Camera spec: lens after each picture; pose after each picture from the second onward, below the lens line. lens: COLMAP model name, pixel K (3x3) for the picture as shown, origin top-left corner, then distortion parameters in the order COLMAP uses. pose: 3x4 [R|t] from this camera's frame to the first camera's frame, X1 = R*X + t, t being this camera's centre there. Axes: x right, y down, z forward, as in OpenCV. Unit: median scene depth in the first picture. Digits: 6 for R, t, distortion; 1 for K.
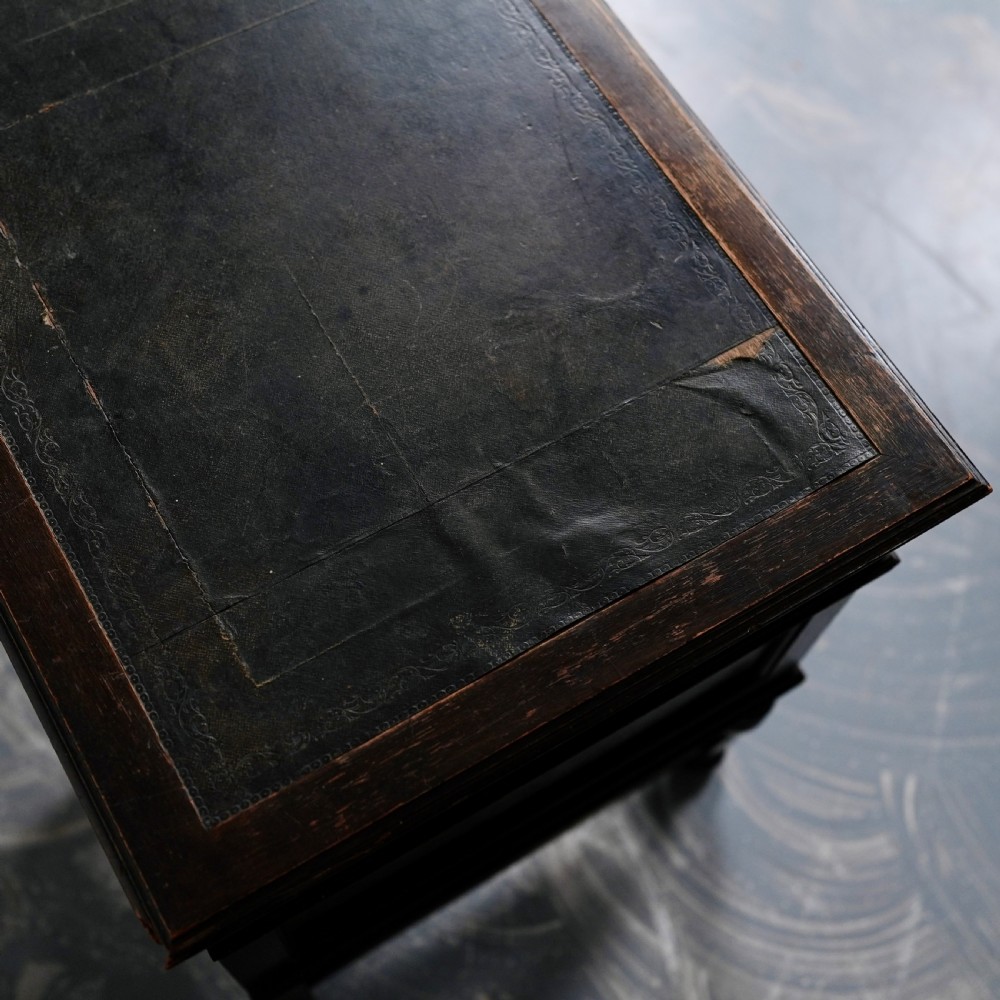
lens RADIAL K [[1405.2, 0, 506.6], [0, 1405.2, 502.1], [0, 0, 1]] dist [-0.042620, 0.129386]
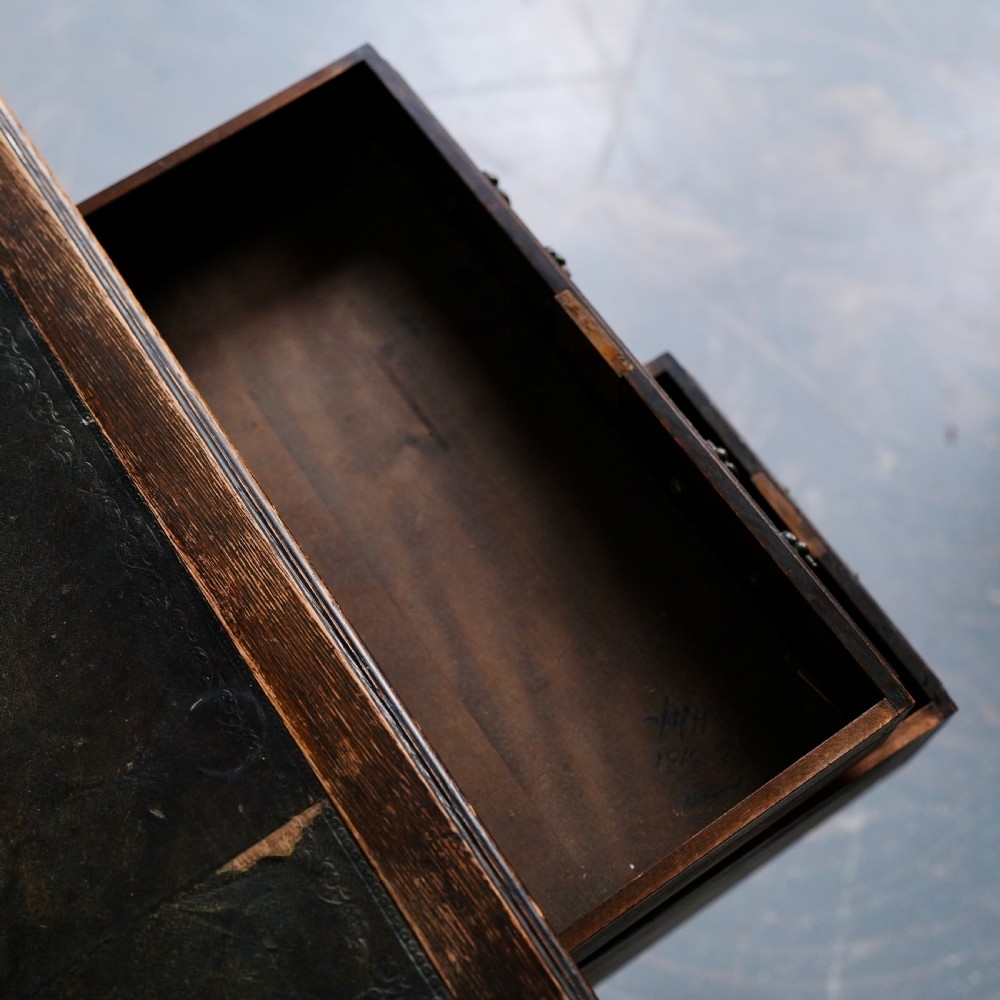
lens RADIAL K [[1437.1, 0, 496.3], [0, 1437.1, 499.1], [0, 0, 1]] dist [-0.032272, 0.113271]
pose [[0.993417, -0.082316, -0.079669, 0.346382], [0.083971, 0.996312, 0.017644, -0.280564], [0.077923, -0.024217, 0.996665, 0.271577]]
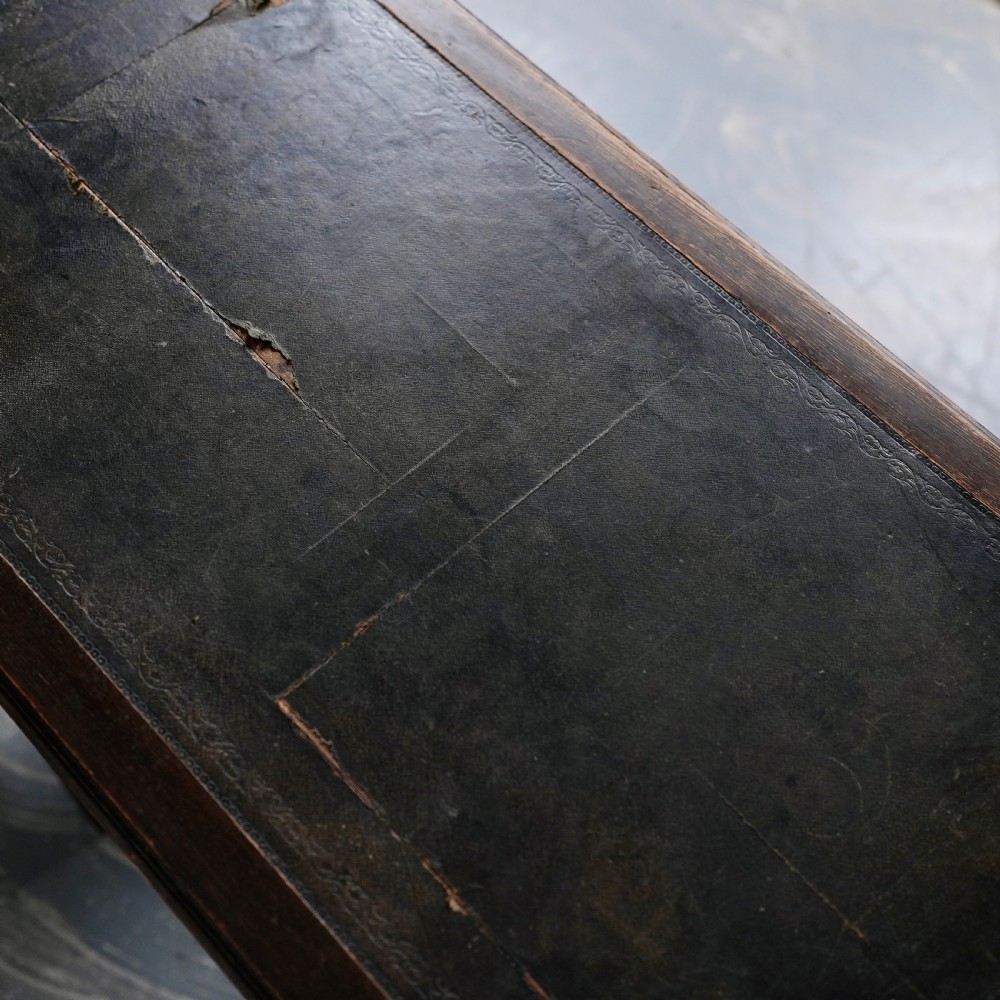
lens RADIAL K [[1437.1, 0, 496.3], [0, 1437.1, 499.1], [0, 0, 1]] dist [-0.032272, 0.113271]
pose [[0.977525, -0.188704, 0.093996, -0.321560], [0.194878, 0.978901, -0.061448, -0.294585], [-0.080418, 0.078385, 0.993674, 0.119609]]
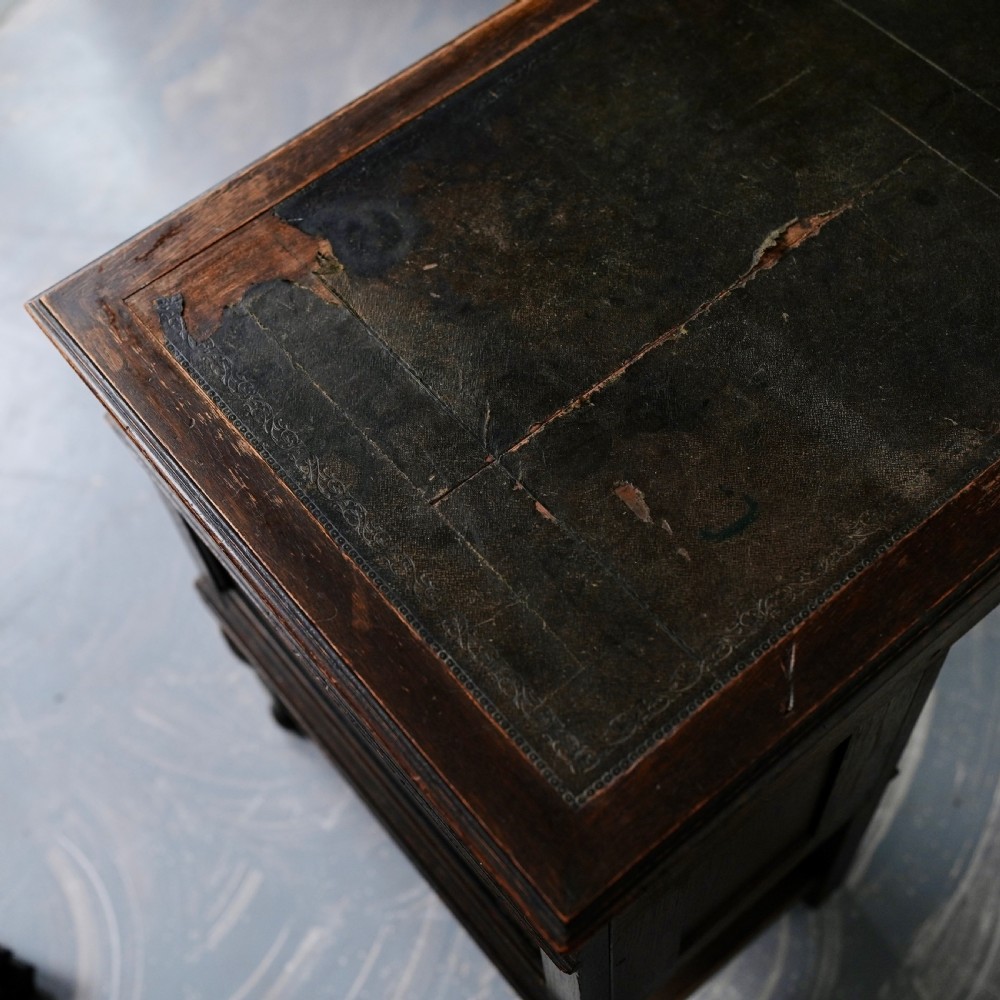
lens RADIAL K [[1437.1, 0, 496.3], [0, 1437.1, 499.1], [0, 0, 1]] dist [-0.032272, 0.113271]
pose [[-0.135613, -0.876797, 0.461342, -0.973446], [0.932896, 0.043801, 0.357473, -1.039228], [-0.333639, 0.478862, 0.812020, 0.432463]]
